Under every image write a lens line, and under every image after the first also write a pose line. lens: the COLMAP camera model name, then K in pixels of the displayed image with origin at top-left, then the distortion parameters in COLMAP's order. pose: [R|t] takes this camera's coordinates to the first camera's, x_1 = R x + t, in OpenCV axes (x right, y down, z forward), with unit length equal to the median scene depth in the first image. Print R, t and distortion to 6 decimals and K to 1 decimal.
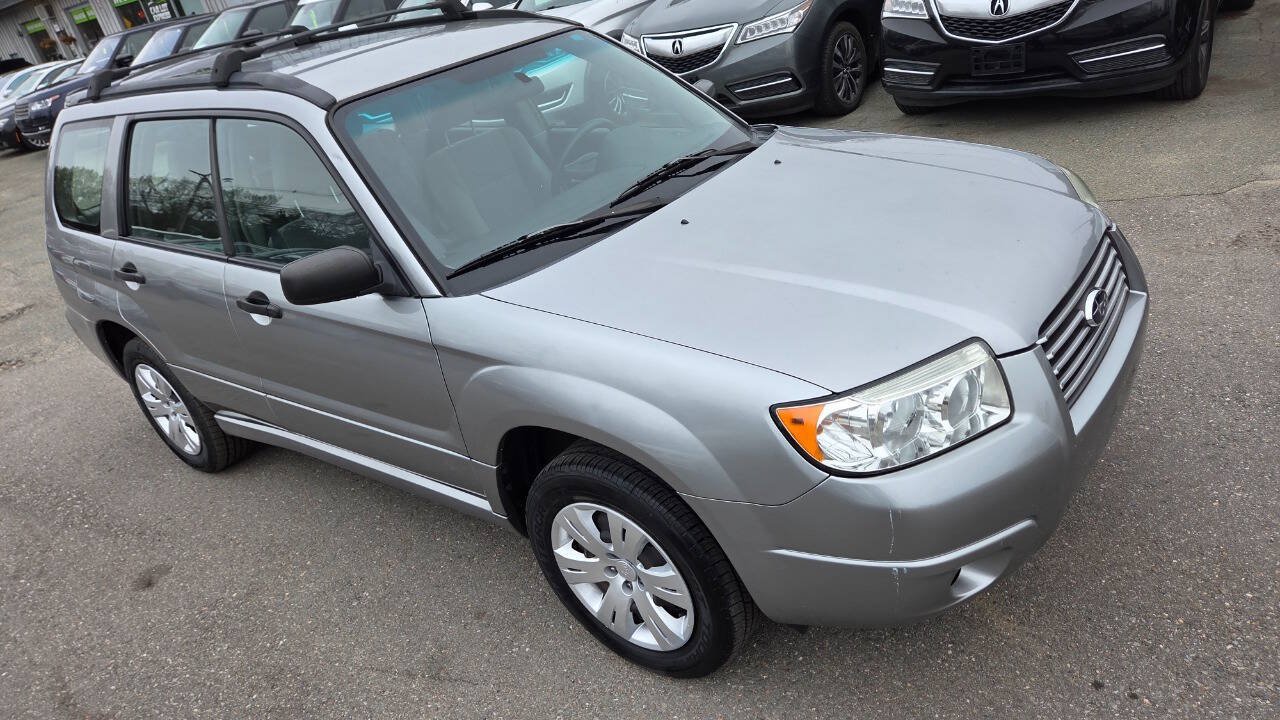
lens RADIAL K [[869.6, 0, 640.0], [0, 869.6, 360.0], [0, 0, 1]] dist [0.080707, -0.080327]
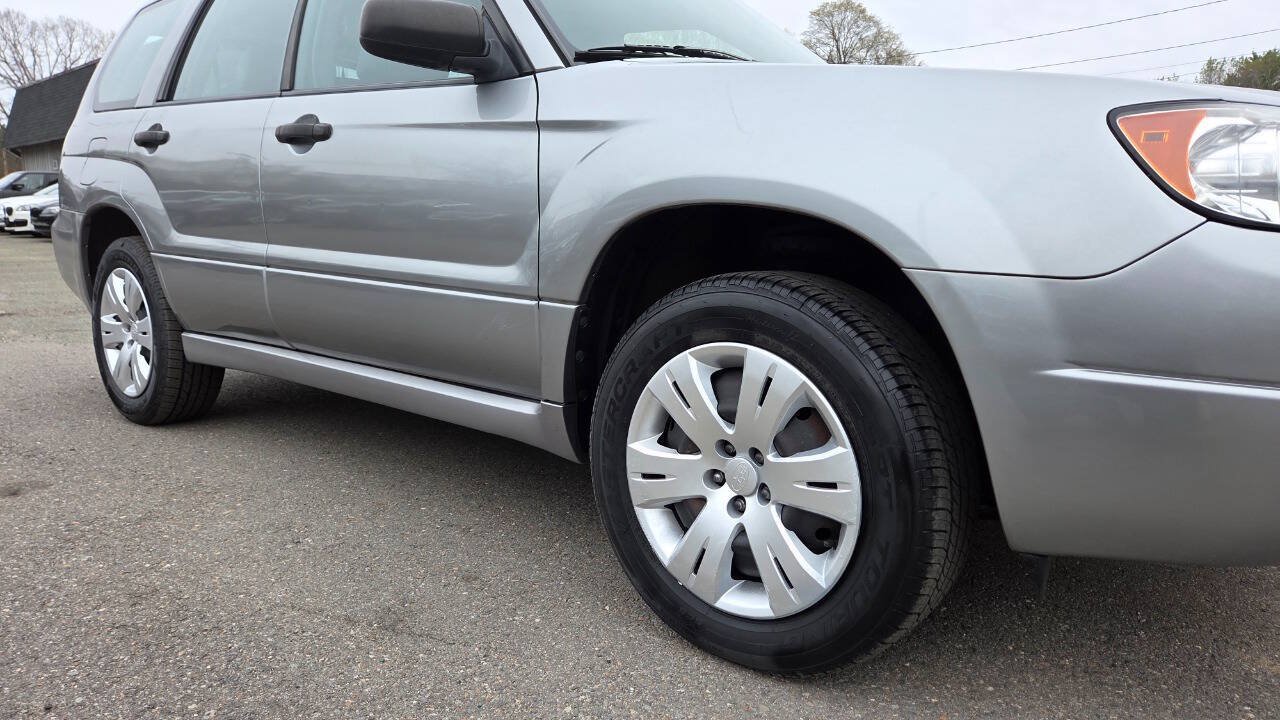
lens RADIAL K [[869.6, 0, 640.0], [0, 869.6, 360.0], [0, 0, 1]] dist [0.080707, -0.080327]
pose [[0.974699, 0.222775, -0.018225, -0.091702], [-0.217826, 0.928423, -0.300969, 0.352964], [-0.050128, 0.297324, 0.953460, 0.344169]]
